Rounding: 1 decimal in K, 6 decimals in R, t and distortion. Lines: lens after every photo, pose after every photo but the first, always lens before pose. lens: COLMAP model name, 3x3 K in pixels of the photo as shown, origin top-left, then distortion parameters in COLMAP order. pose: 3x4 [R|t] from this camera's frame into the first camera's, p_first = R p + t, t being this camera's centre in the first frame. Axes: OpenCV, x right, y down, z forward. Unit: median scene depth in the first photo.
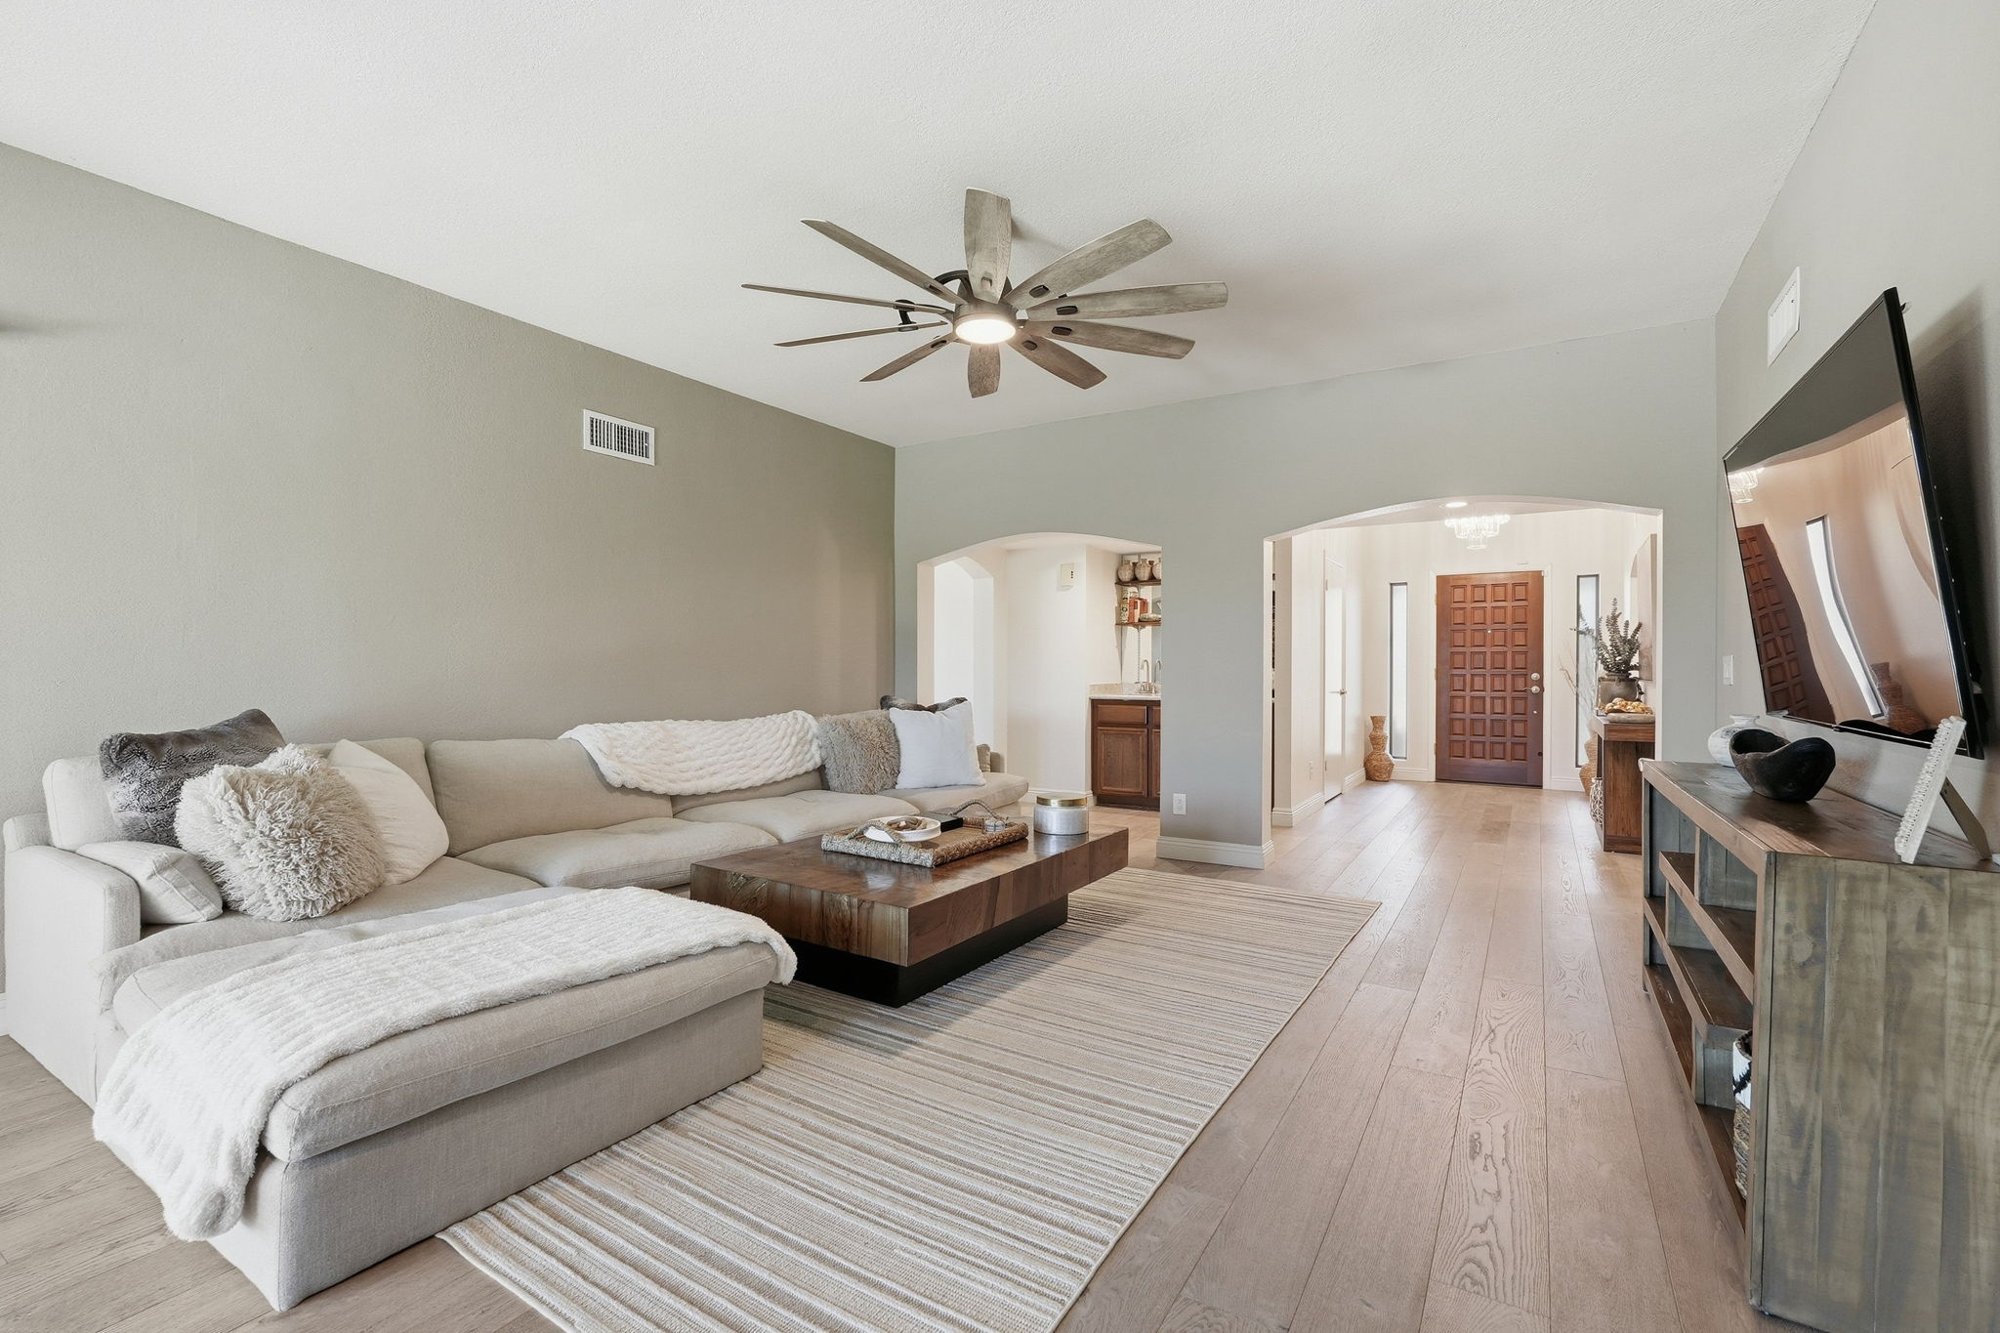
lens RADIAL K [[883.1, 0, 989.3], [0, 883.1, 662.5], [0, 0, 1]] dist [-0.001265, 0.000130]
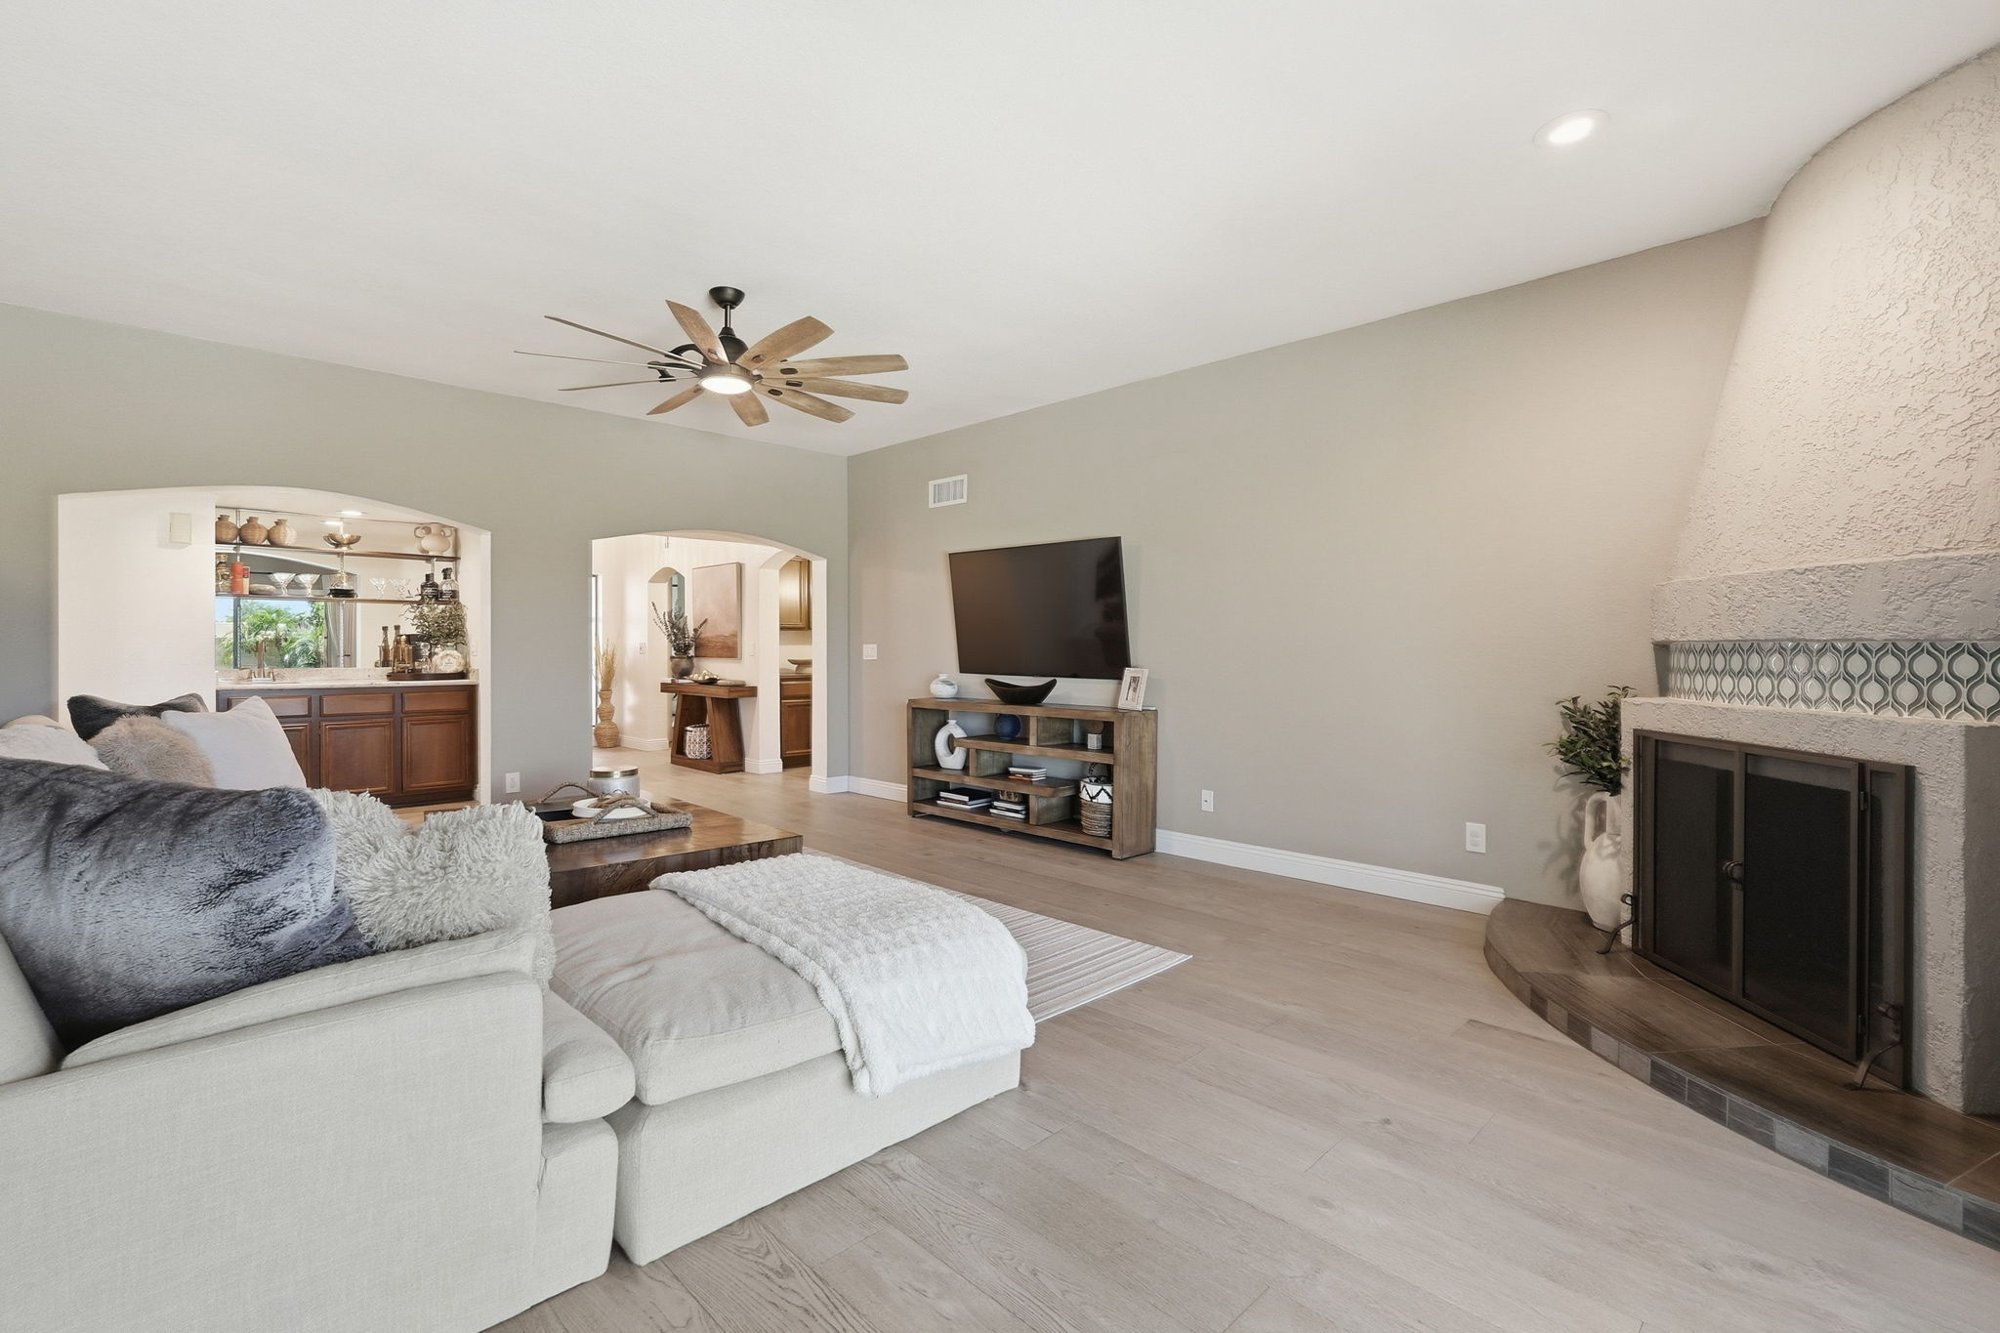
lens RADIAL K [[883.1, 0, 989.3], [0, 883.1, 662.5], [0, 0, 1]] dist [-0.001265, 0.000130]
pose [[0.243845, -0.016732, 0.969670, -1.133881], [-0.008604, 0.999774, 0.019415, -0.011412], [-0.969776, -0.013077, 0.243646, 0.341481]]
